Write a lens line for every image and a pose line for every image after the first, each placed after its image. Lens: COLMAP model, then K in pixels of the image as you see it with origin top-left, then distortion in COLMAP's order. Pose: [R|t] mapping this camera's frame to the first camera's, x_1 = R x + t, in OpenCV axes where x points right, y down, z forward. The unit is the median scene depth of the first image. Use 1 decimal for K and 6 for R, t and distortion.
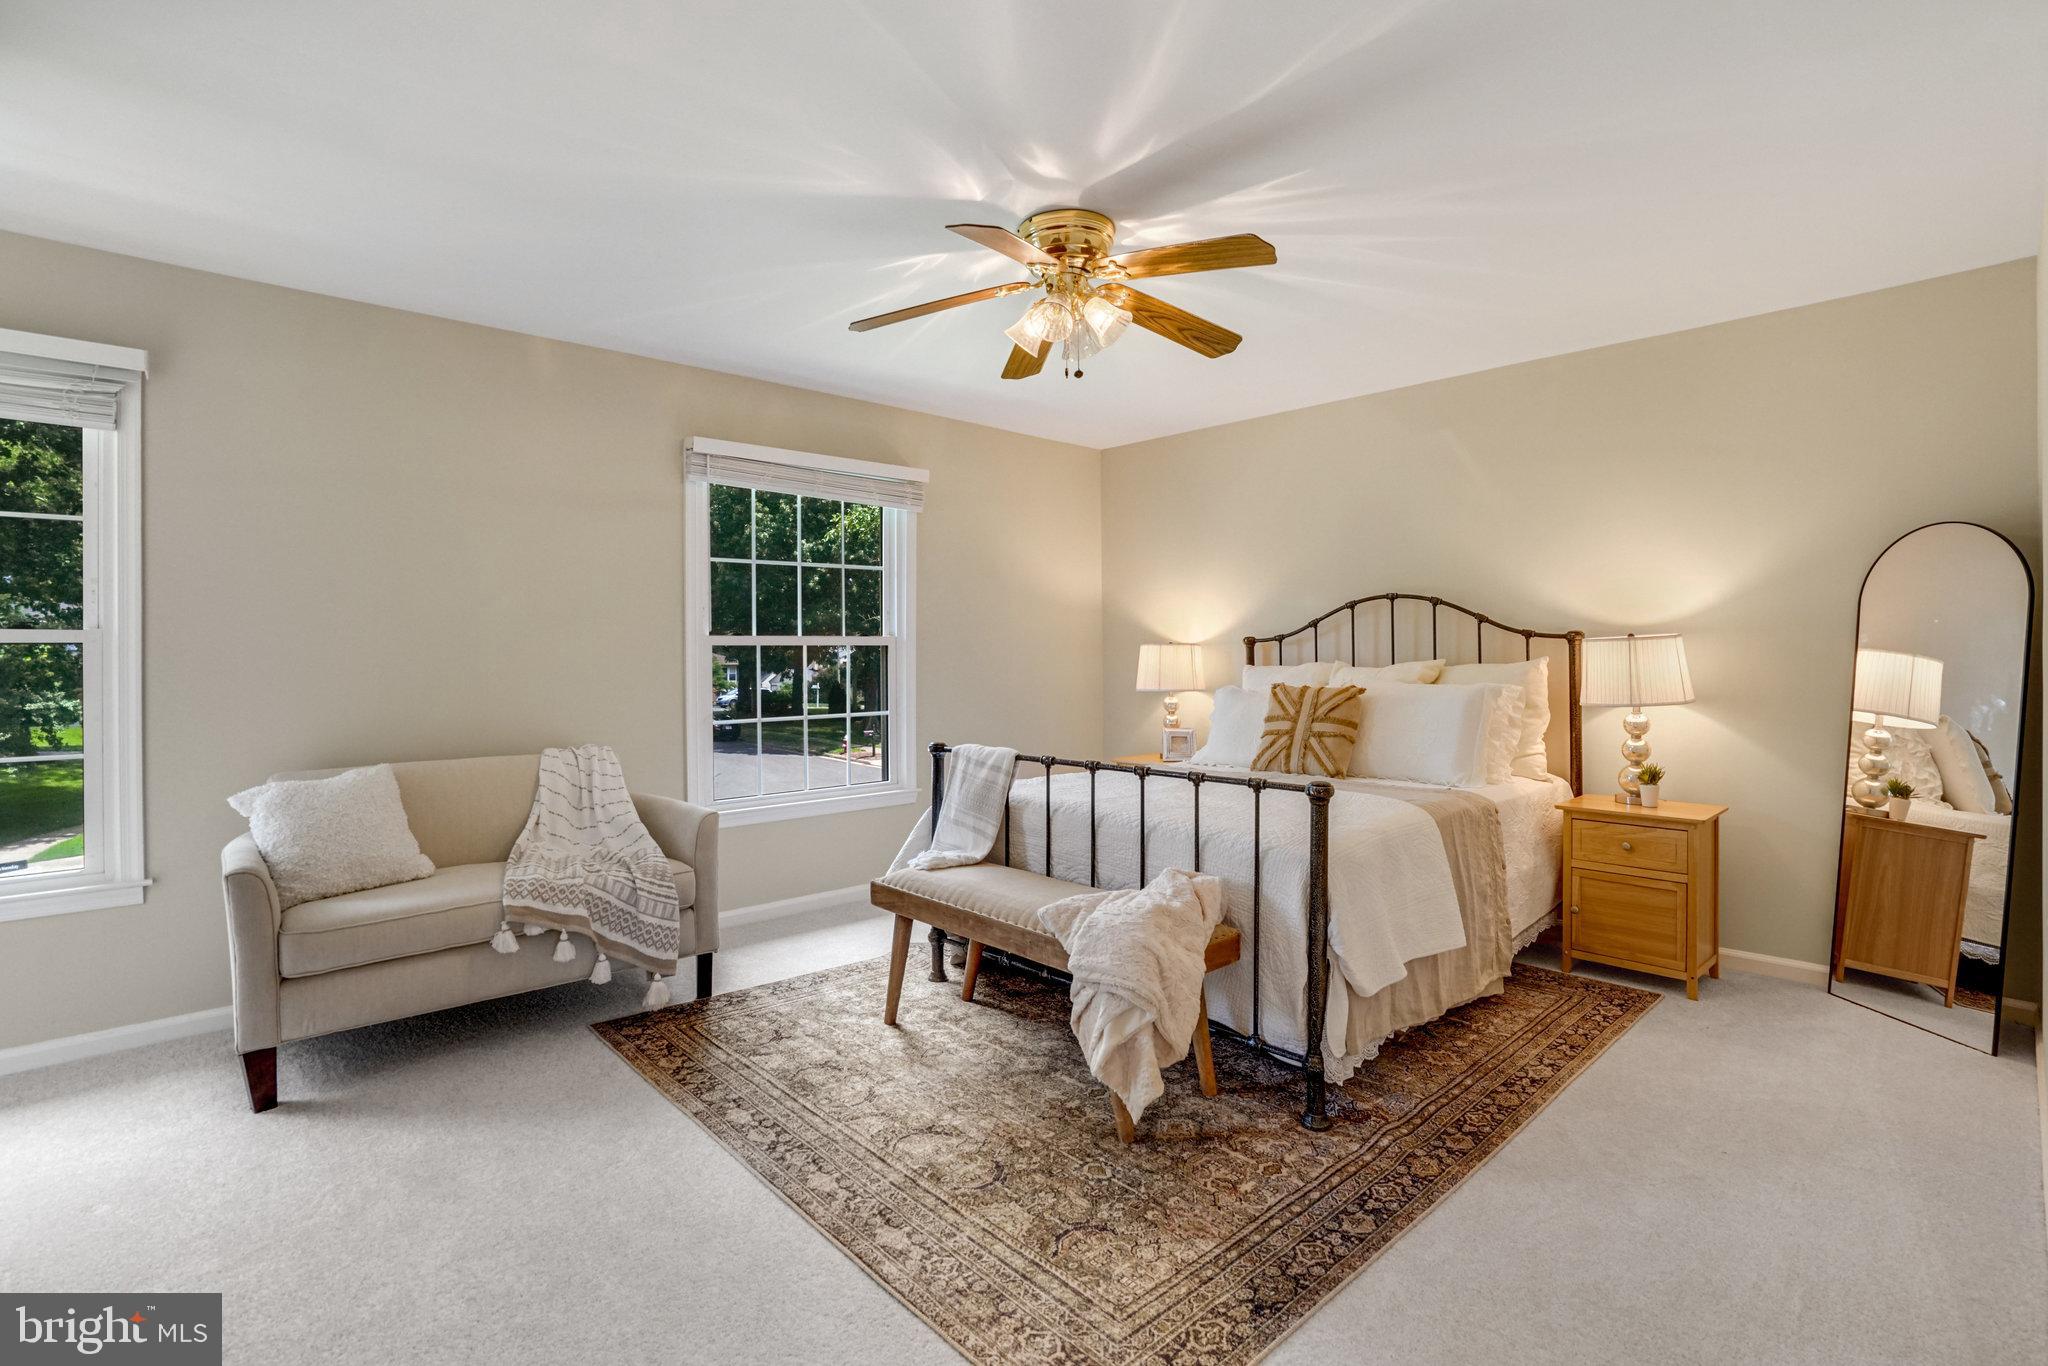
lens RADIAL K [[957.3, 0, 1005.3], [0, 957.3, 686.0], [0, 0, 1]] dist [-0.074894, 0.038647]
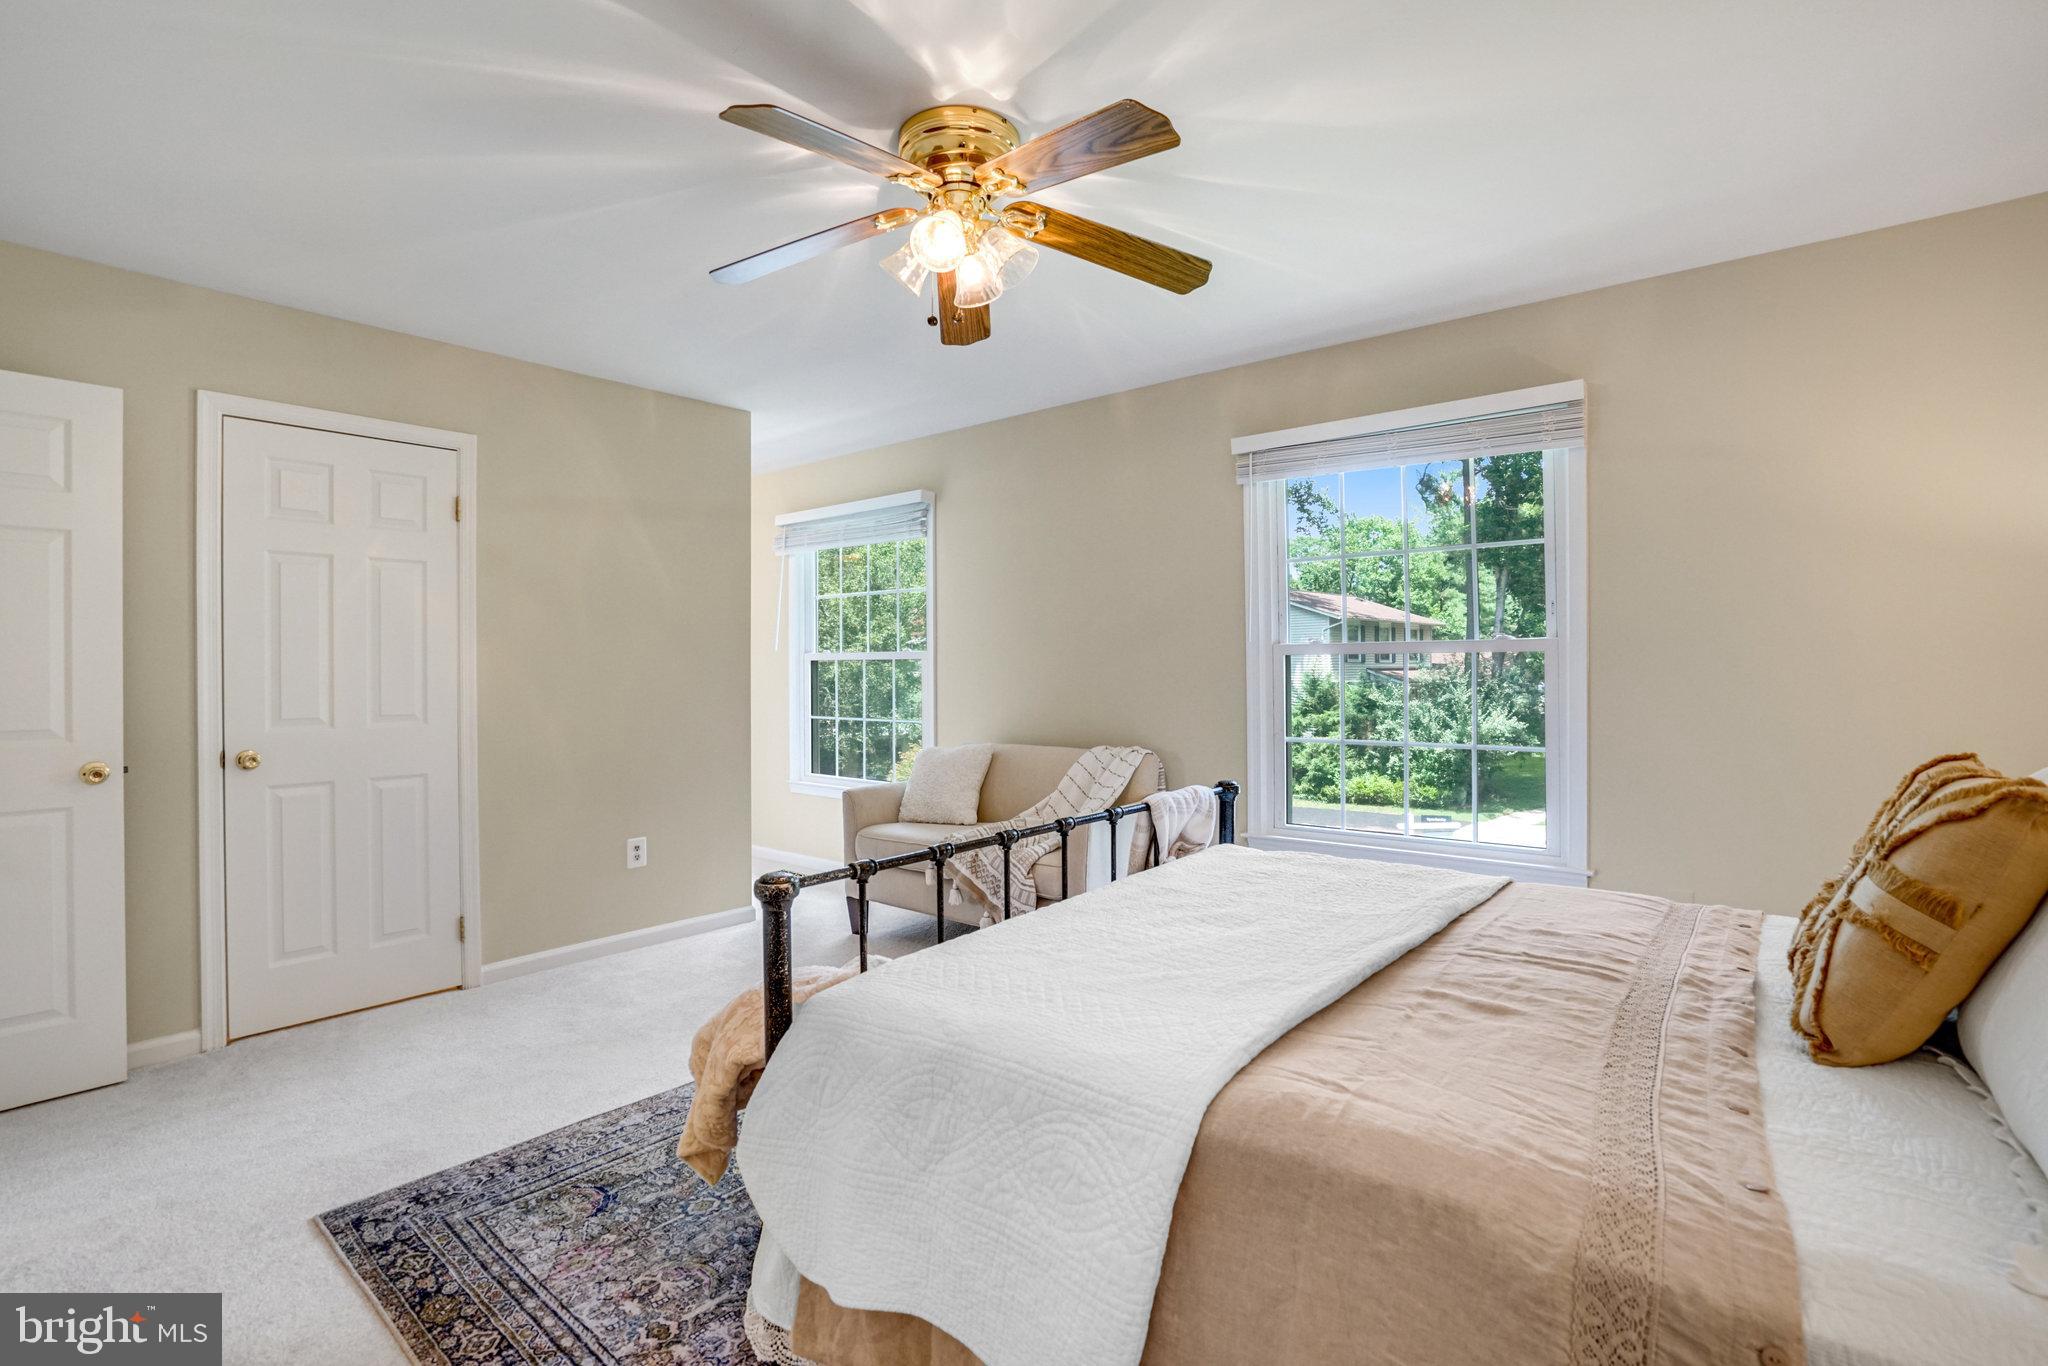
lens RADIAL K [[957.3, 0, 1005.3], [0, 957.3, 686.0], [0, 0, 1]] dist [-0.074894, 0.038647]
pose [[0.131356, 0.032606, -0.990799, 1.188091], [-0.028151, 0.999179, 0.029150, -0.063960], [0.990935, 0.024063, 0.132166, 1.290734]]
